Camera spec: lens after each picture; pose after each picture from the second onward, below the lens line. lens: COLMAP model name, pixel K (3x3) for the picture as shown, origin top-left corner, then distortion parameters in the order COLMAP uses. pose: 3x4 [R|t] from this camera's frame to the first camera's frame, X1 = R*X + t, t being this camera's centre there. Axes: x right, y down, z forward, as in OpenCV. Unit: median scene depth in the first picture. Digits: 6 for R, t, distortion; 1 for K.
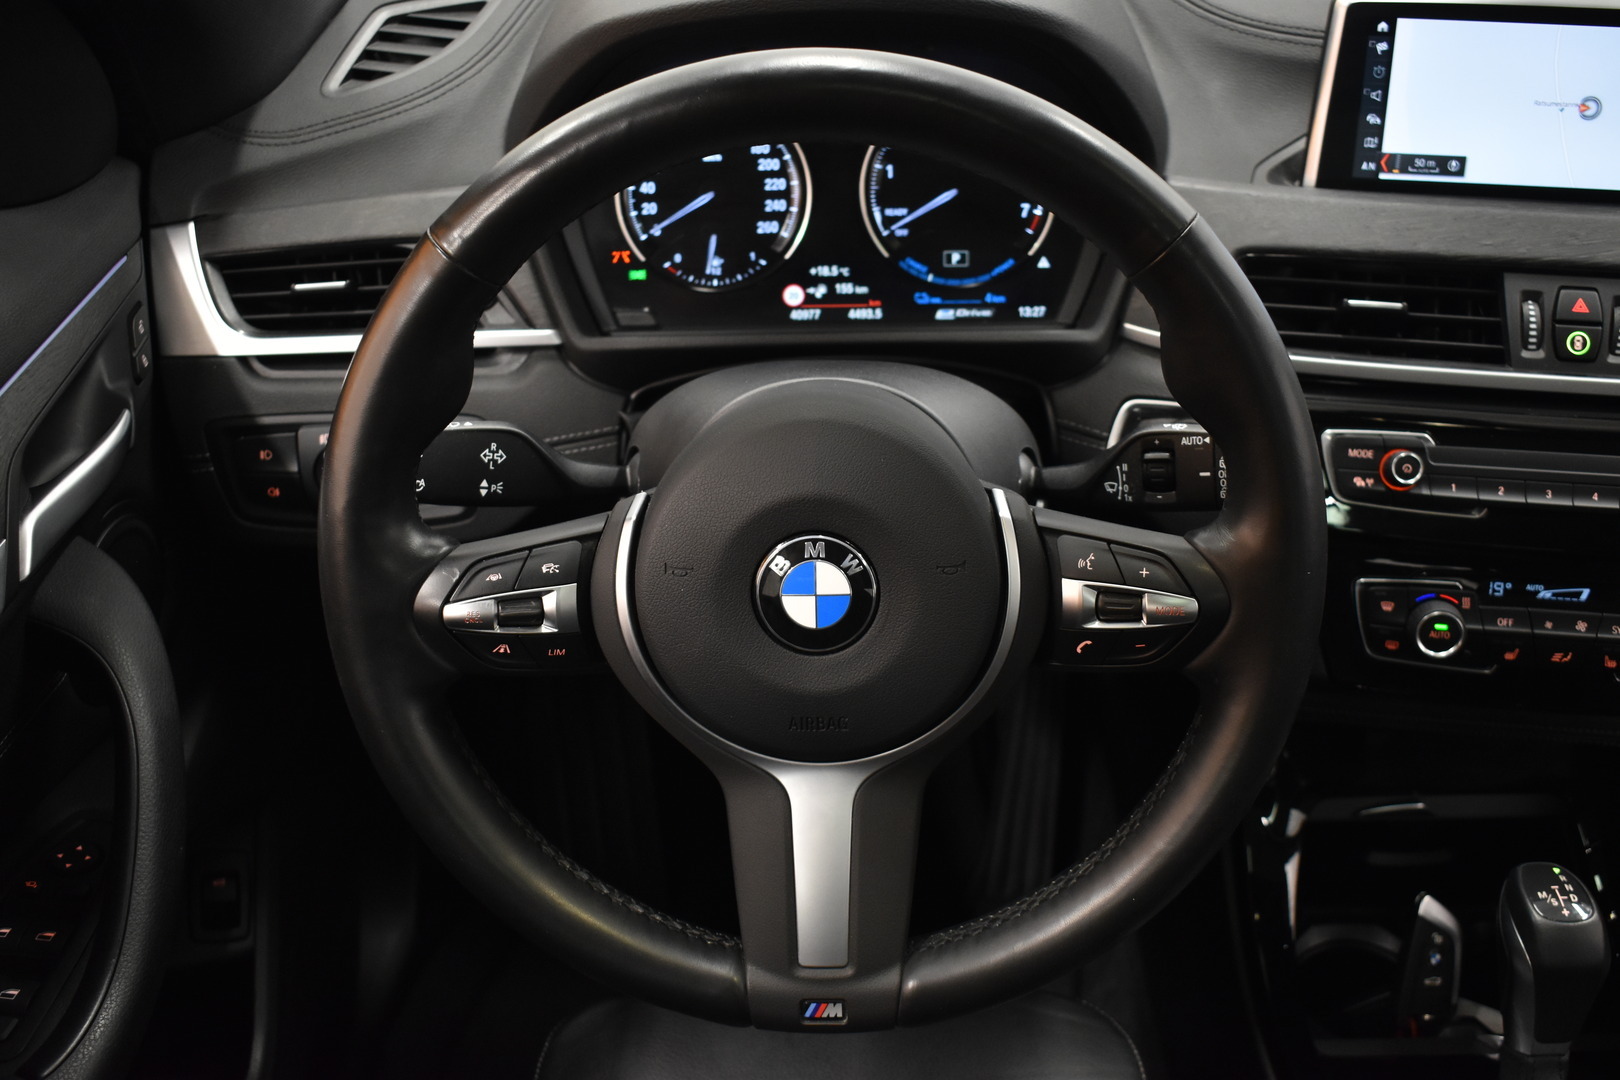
lens RADIAL K [[1741.9, 0, 811.0], [0, 1741.9, 535.1], [0, 0, 1]] dist [-0.076280, 0.000000]
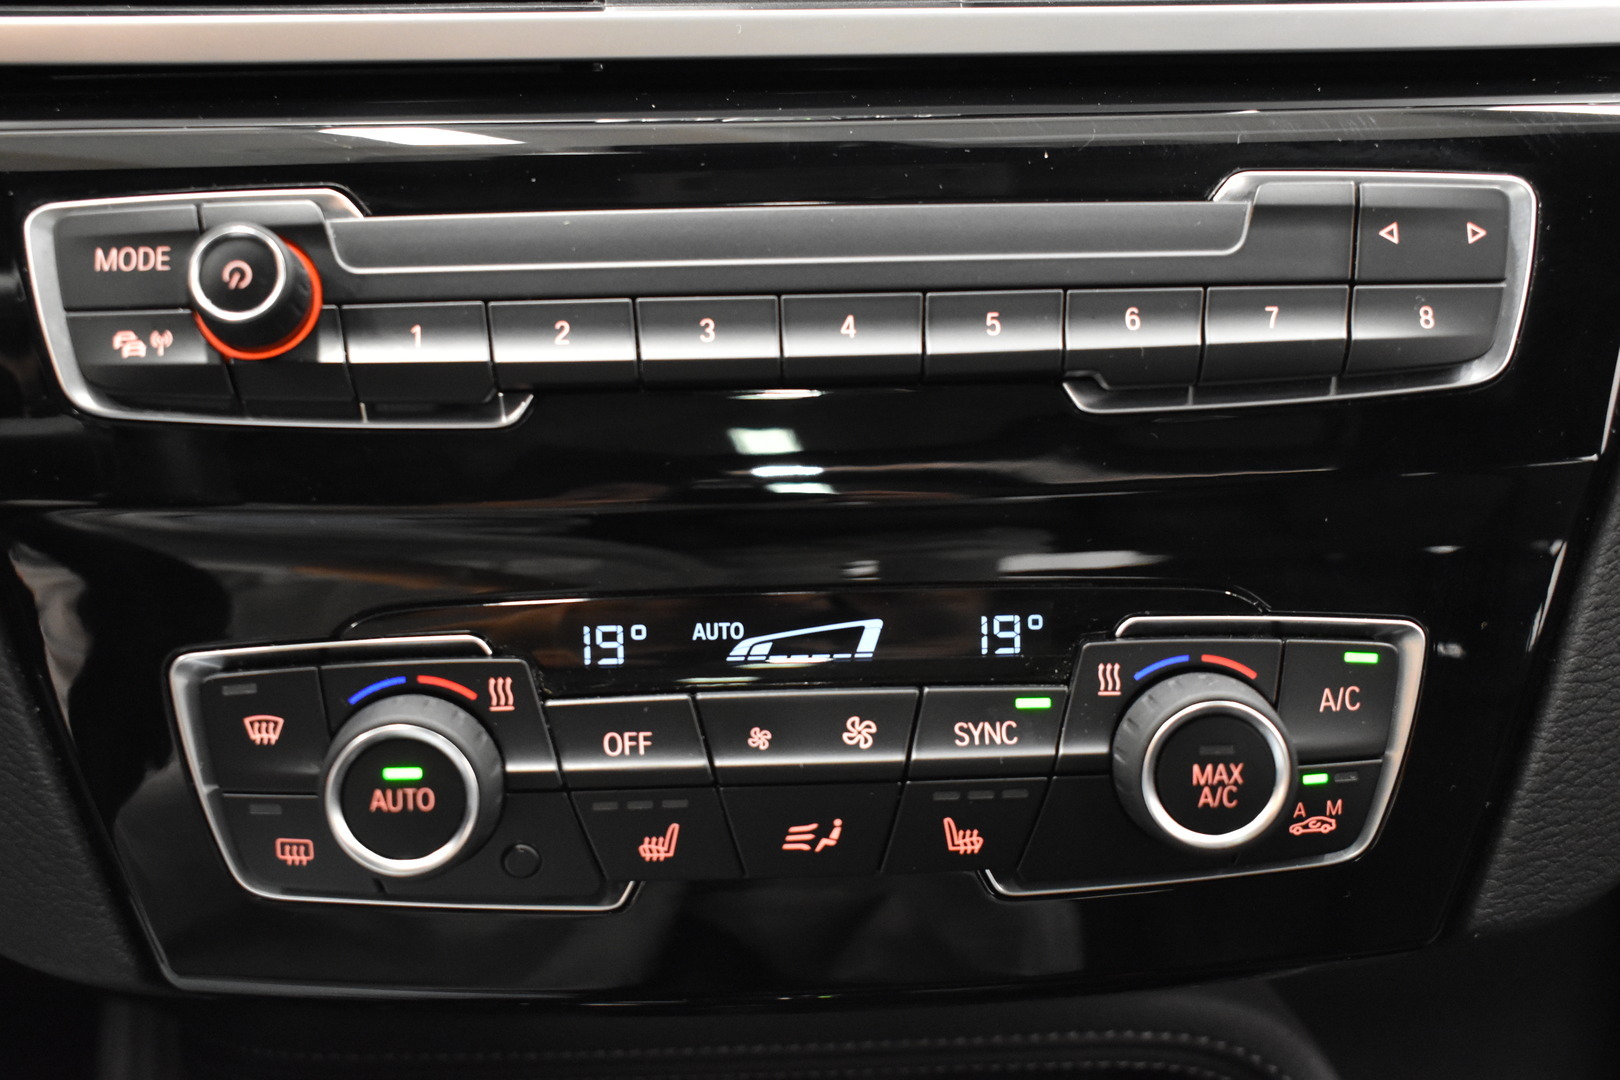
lens RADIAL K [[2033.8, 0, 812.7], [0, 2033.8, 541.0], [0, 0, 1]] dist [-0.053822, 0.000000]
pose [[0.980021, -0.072819, 0.185087, 0.369338], [0.096175, 0.988042, -0.120514, 0.062096], [-0.174098, 0.135907, 0.975305, 0.619131]]
